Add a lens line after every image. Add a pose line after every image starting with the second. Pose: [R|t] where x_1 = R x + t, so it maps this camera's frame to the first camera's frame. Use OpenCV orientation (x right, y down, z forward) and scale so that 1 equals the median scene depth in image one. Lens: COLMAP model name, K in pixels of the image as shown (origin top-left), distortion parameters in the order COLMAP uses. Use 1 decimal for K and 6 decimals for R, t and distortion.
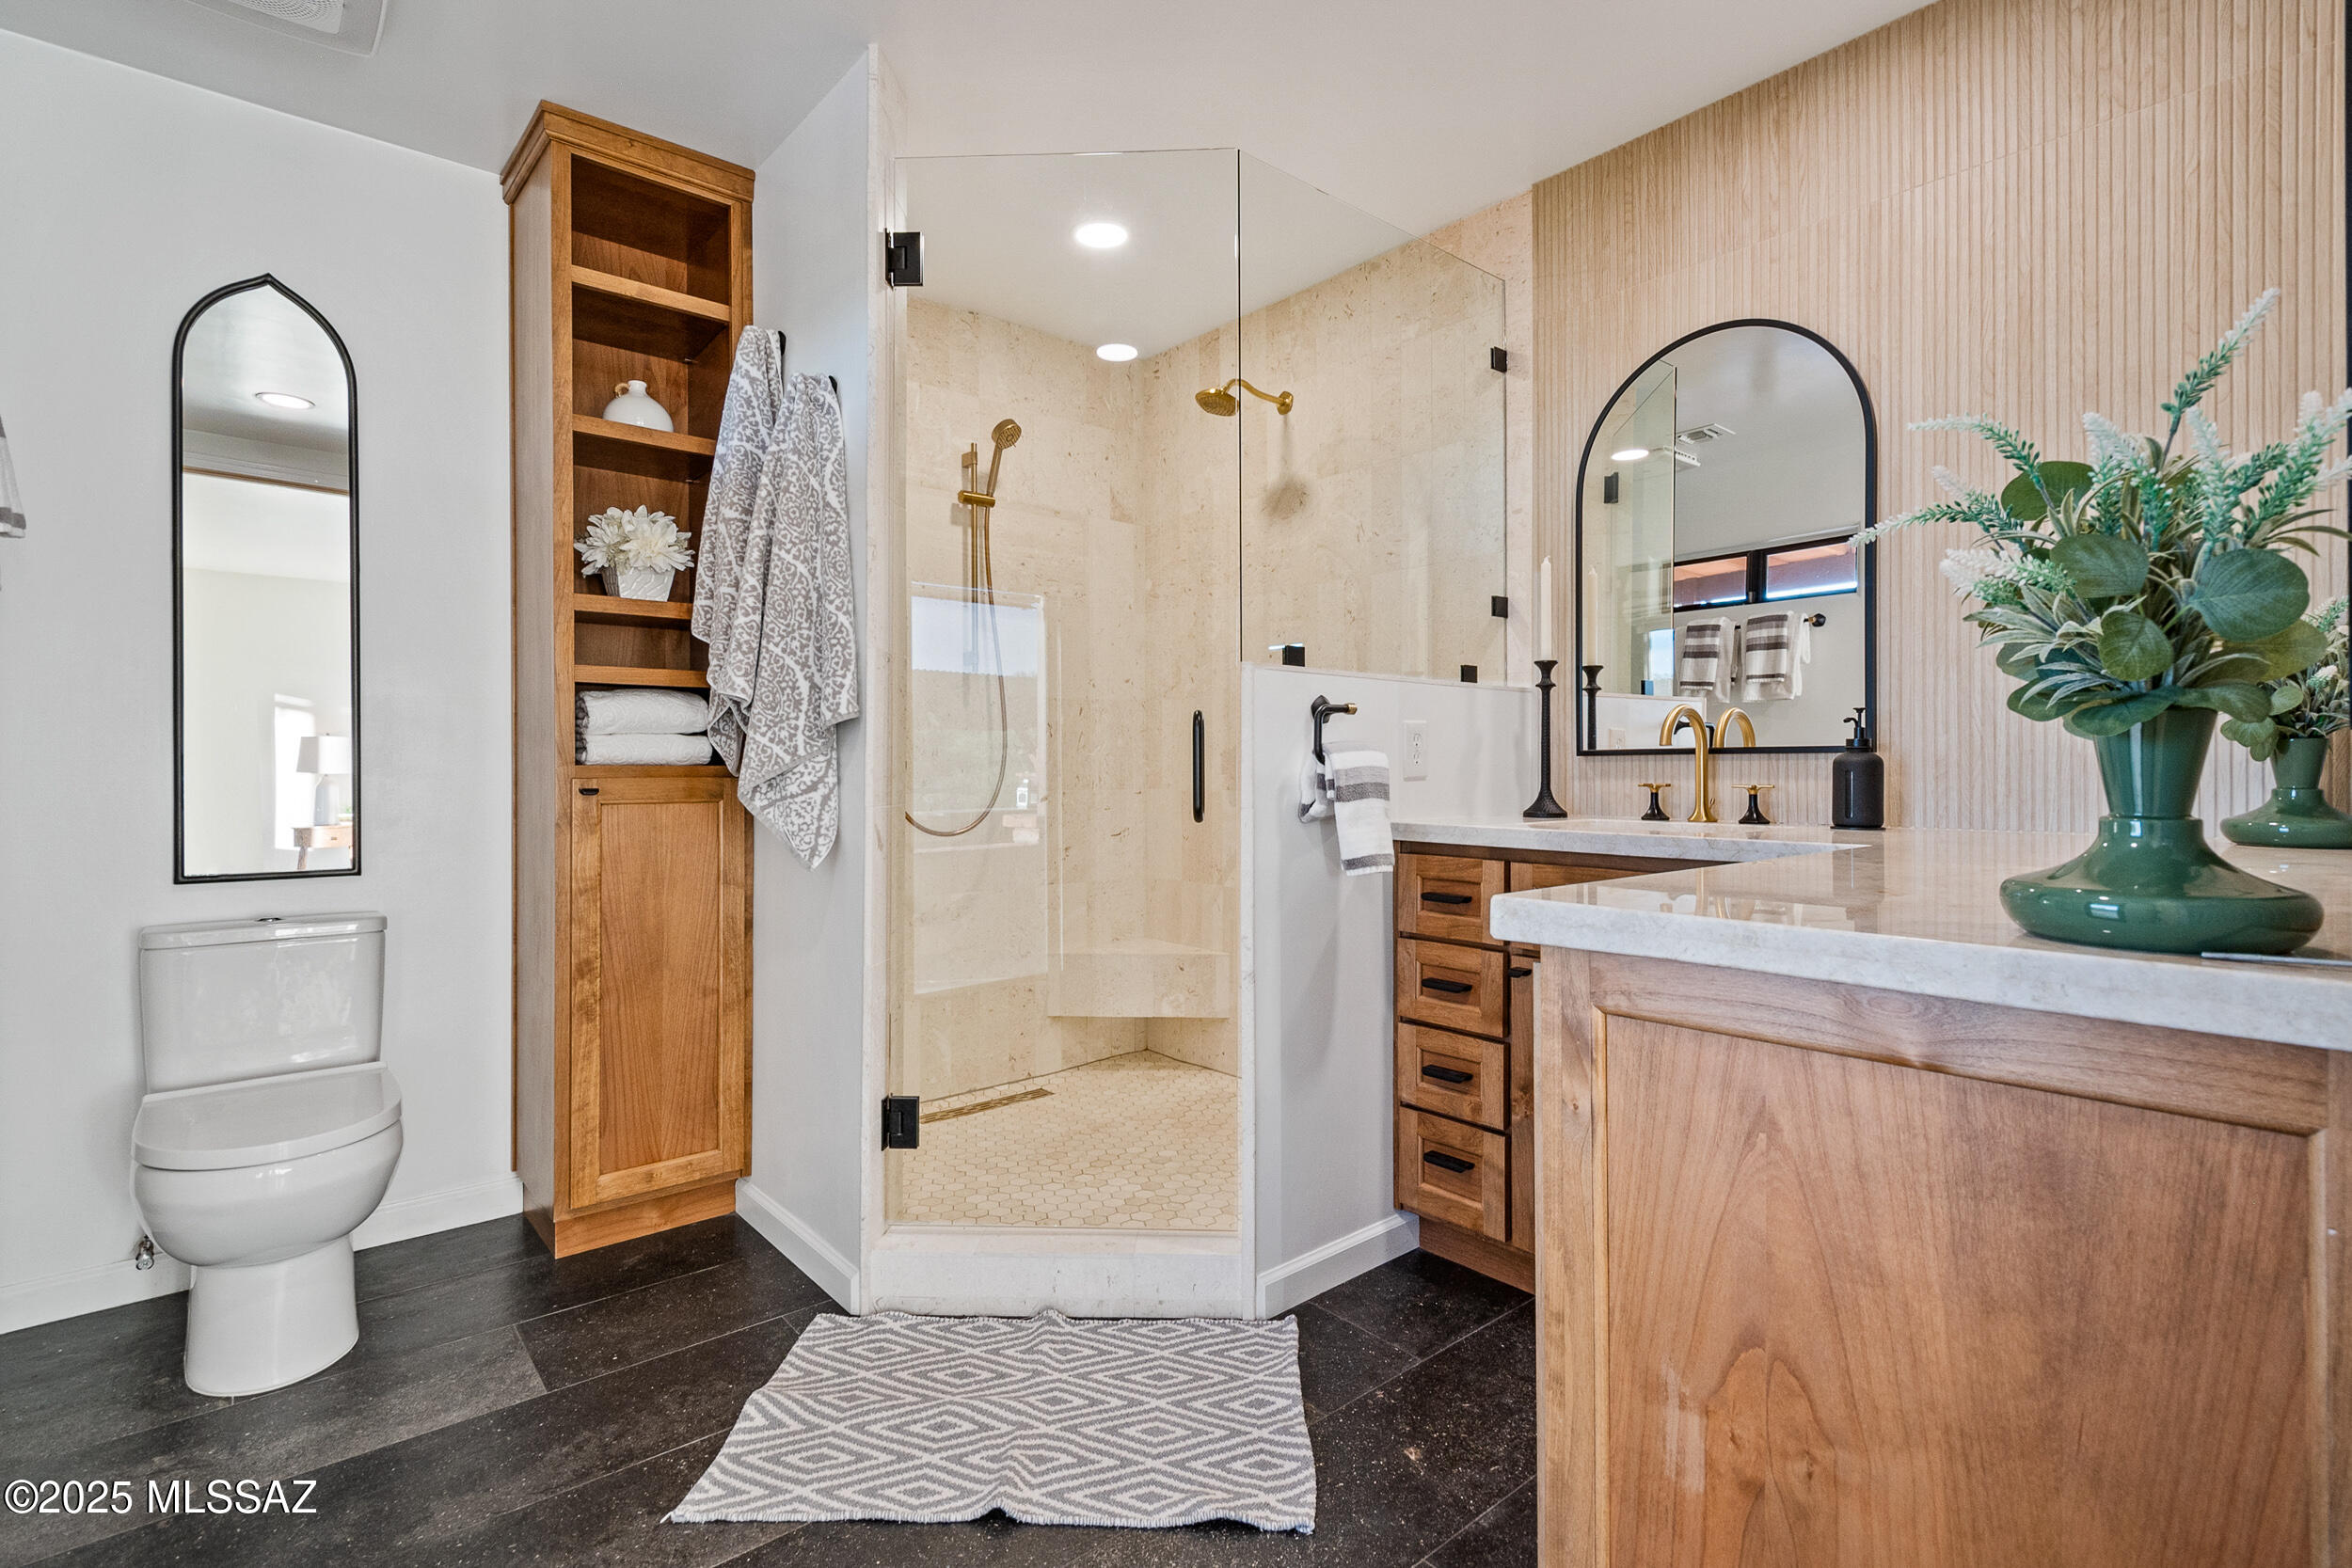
lens RADIAL K [[1113.1, 0, 1172.1], [0, 1113.1, 751.4], [0, 0, 1]] dist [0.019824, -0.010952]
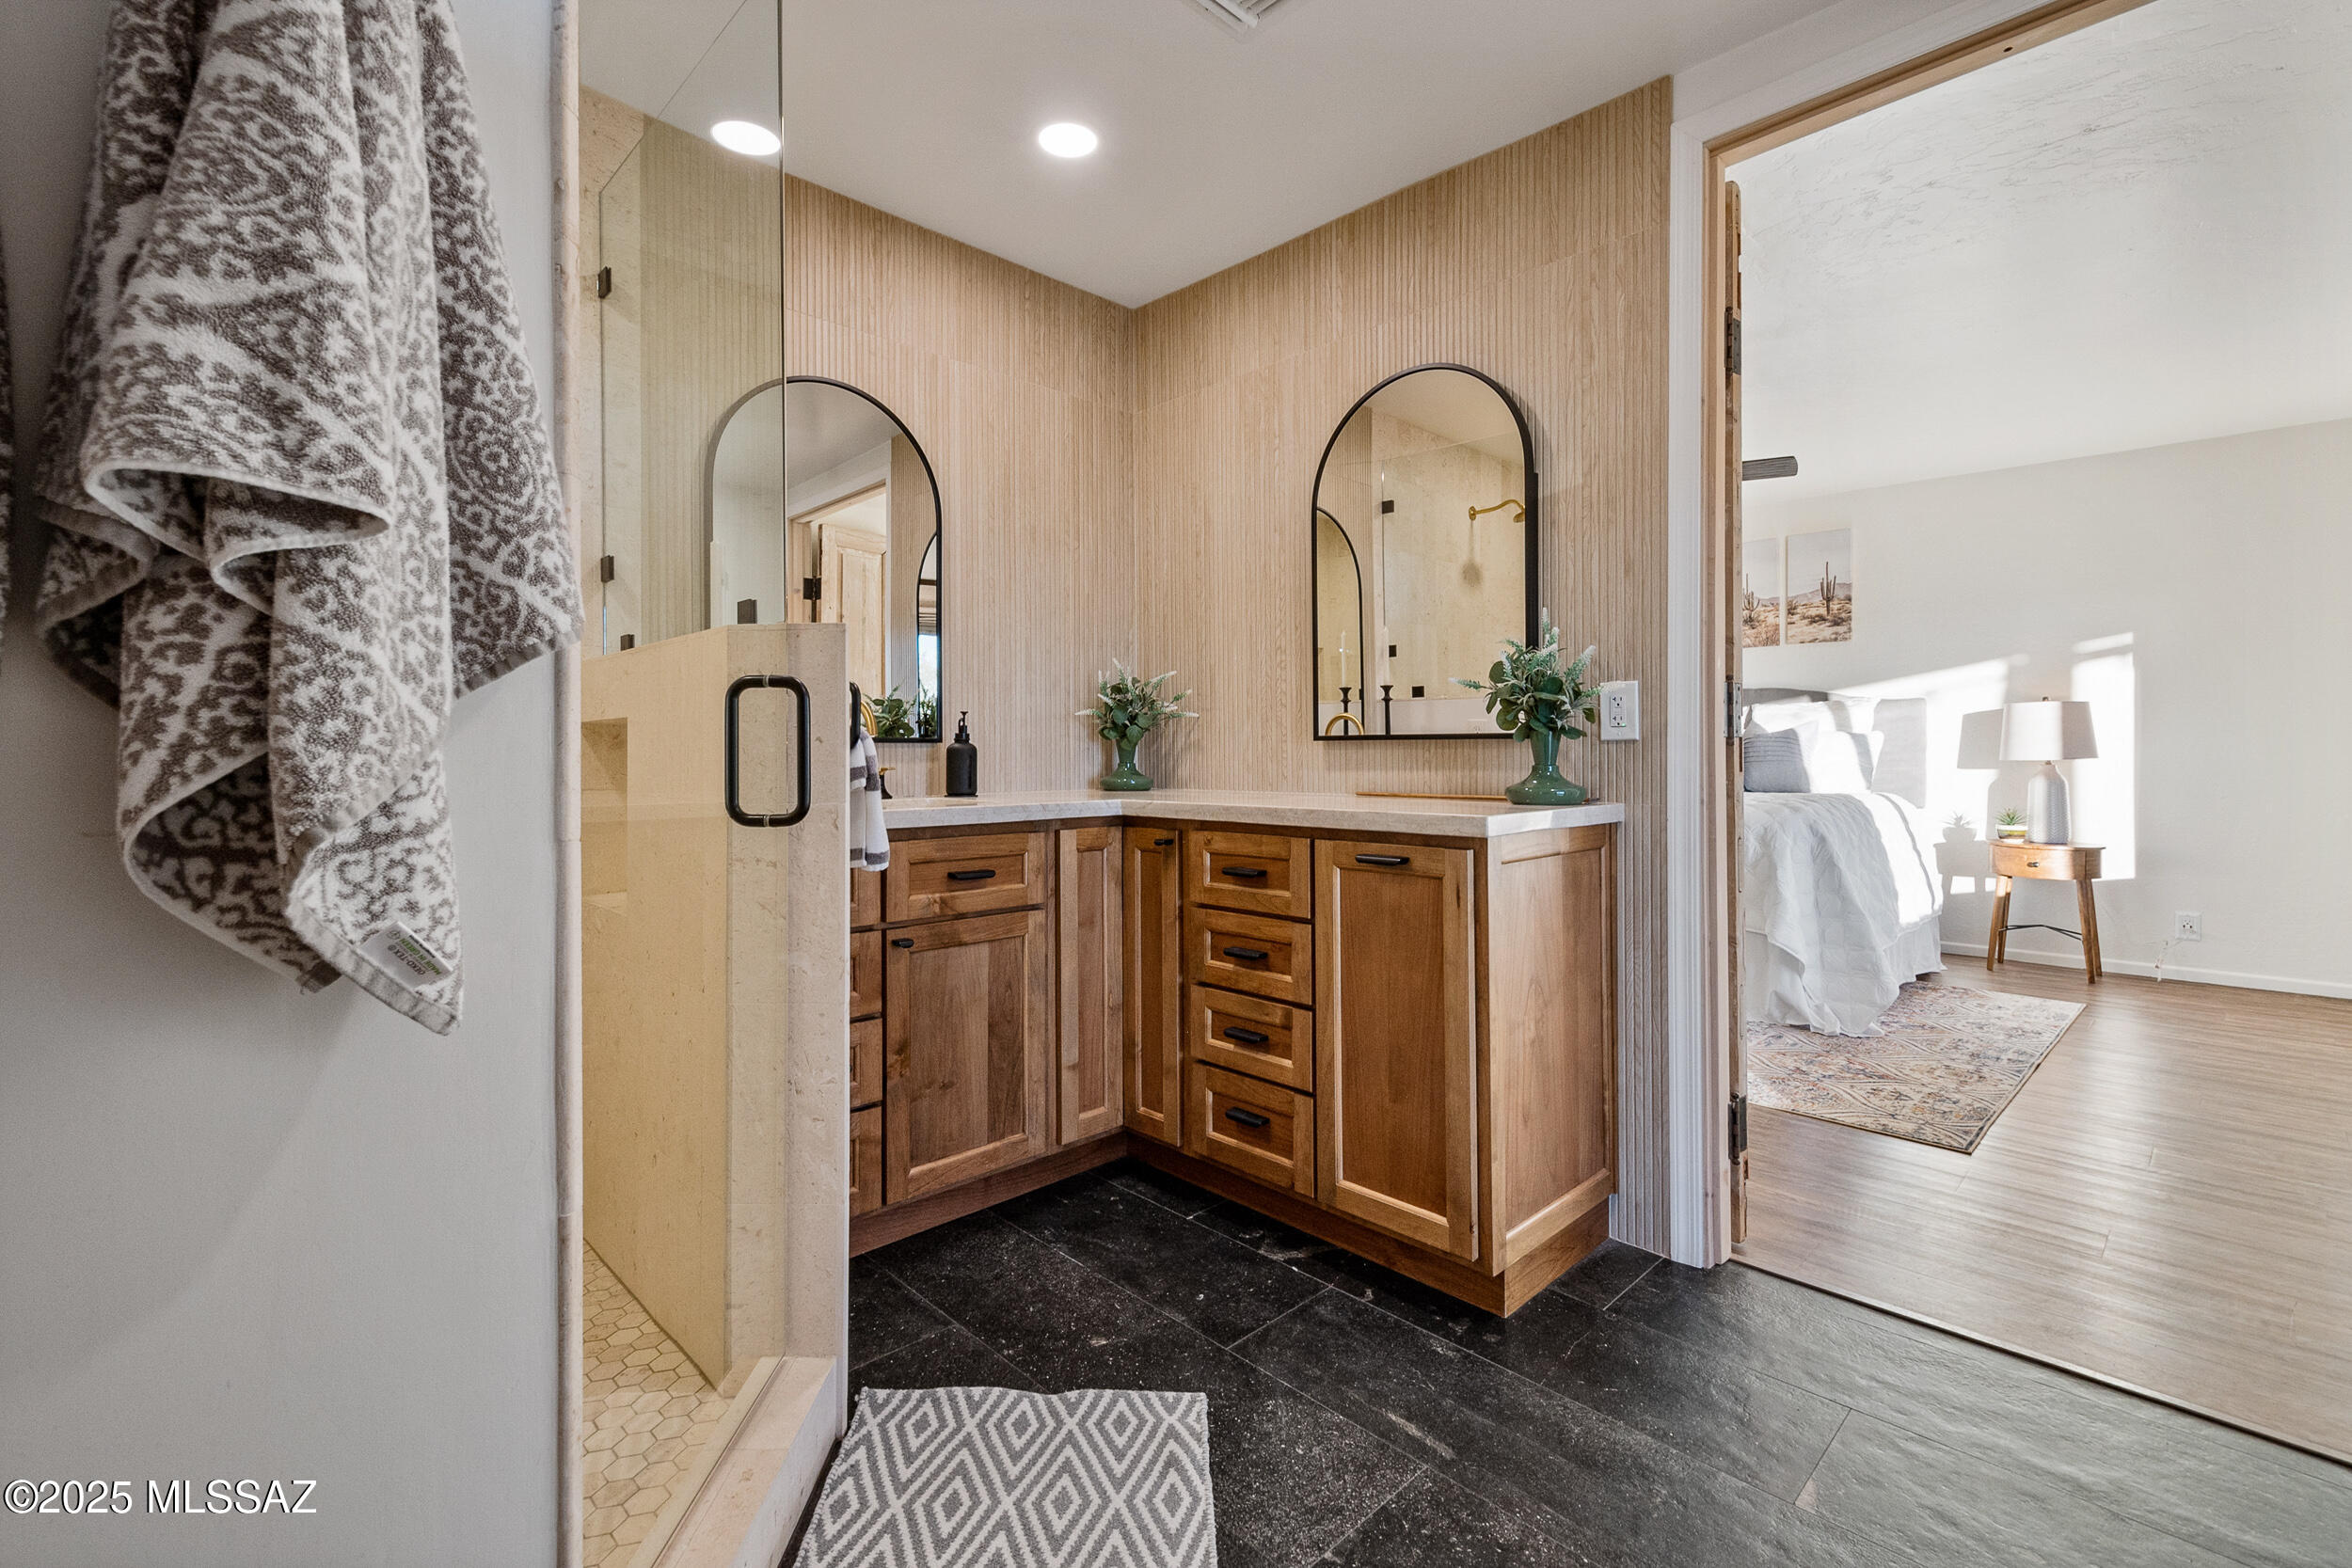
lens RADIAL K [[1049.2, 0, 1165.8], [0, 1049.2, 752.1], [0, 0, 1]] dist [0.020303, -0.007794]
pose [[-0.066002, -0.000307, 0.997819, -0.737145], [-0.001888, 0.999998, 0.000183, 0.013088], [-0.997818, -0.001872, -0.066003, 0.840888]]
